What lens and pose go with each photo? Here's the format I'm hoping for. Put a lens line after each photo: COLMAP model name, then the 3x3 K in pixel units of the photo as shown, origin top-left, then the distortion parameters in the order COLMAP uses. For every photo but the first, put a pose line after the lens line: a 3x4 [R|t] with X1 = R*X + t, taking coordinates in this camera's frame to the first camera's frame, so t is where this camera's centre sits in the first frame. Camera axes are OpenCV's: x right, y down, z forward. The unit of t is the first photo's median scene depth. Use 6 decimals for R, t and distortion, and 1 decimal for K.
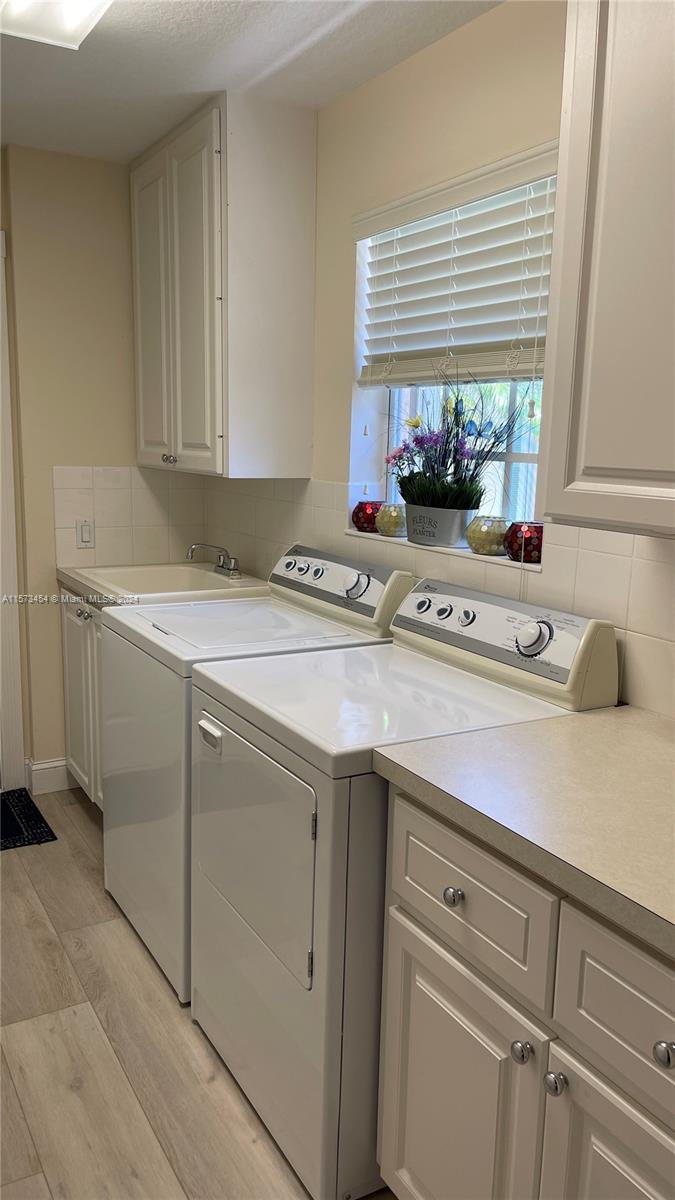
lens RADIAL K [[901.6, 0, 330.9], [0, 901.6, 611.4], [0, 0, 1]] dist [0.067361, -0.076167]
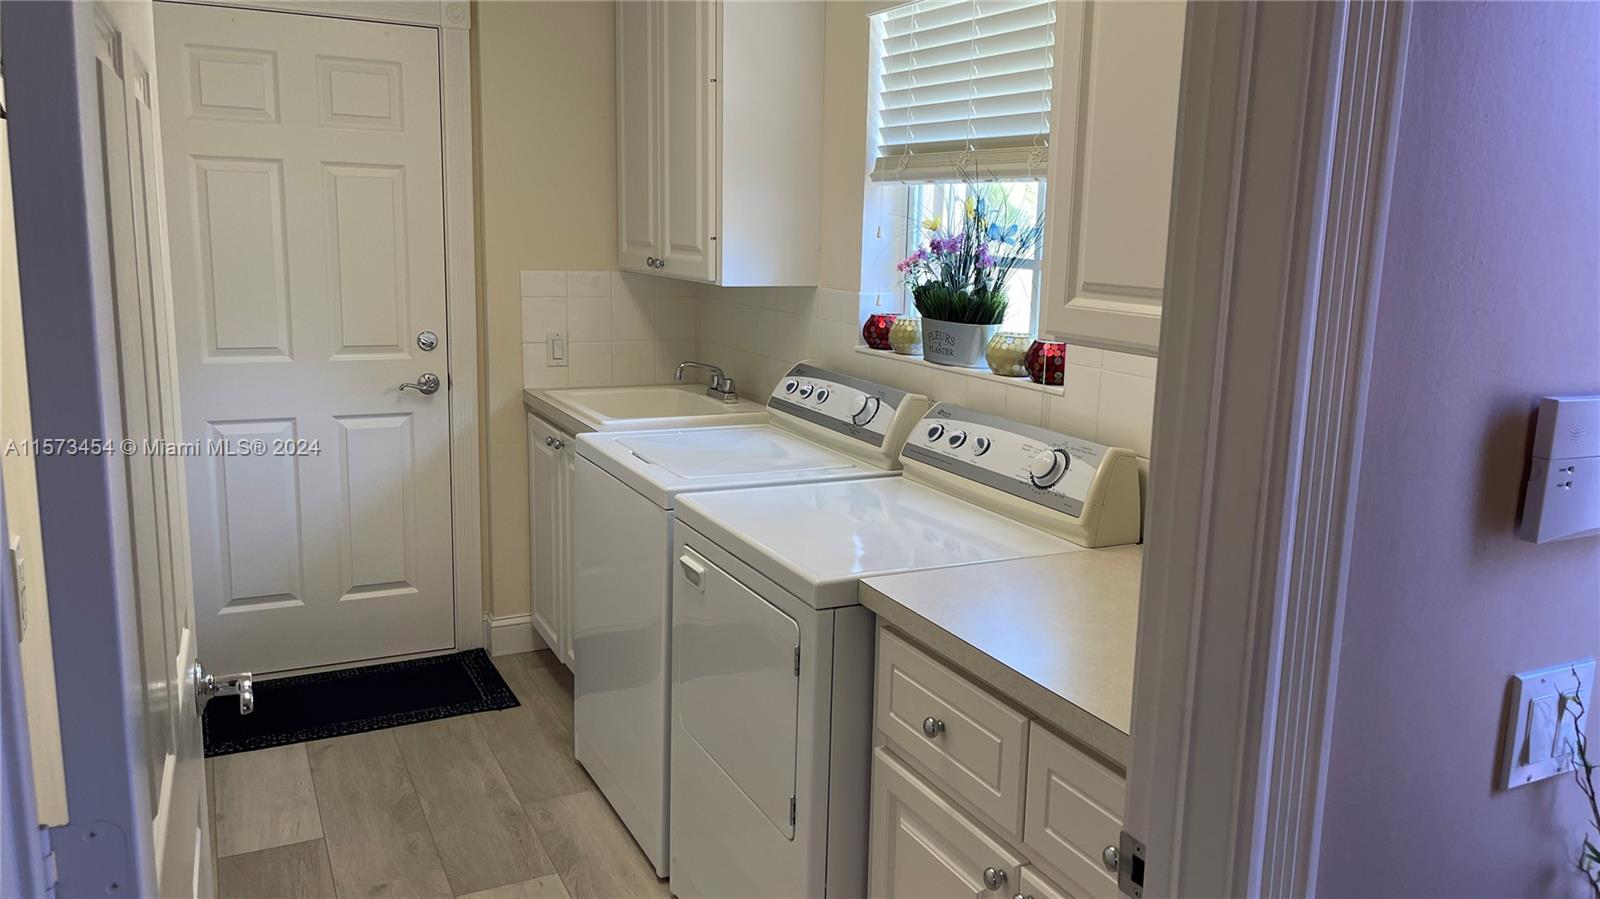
lens RADIAL K [[1202.1, 0, 808.3], [0, 1202.1, 438.6], [0, 0, 1]] dist [0.067361, -0.076167]
pose [[0.998454, 0.009750, -0.054725, 0.039994], [-0.010419, 0.999874, -0.011956, 0.013526], [0.054601, 0.012508, 0.998430, -0.170762]]
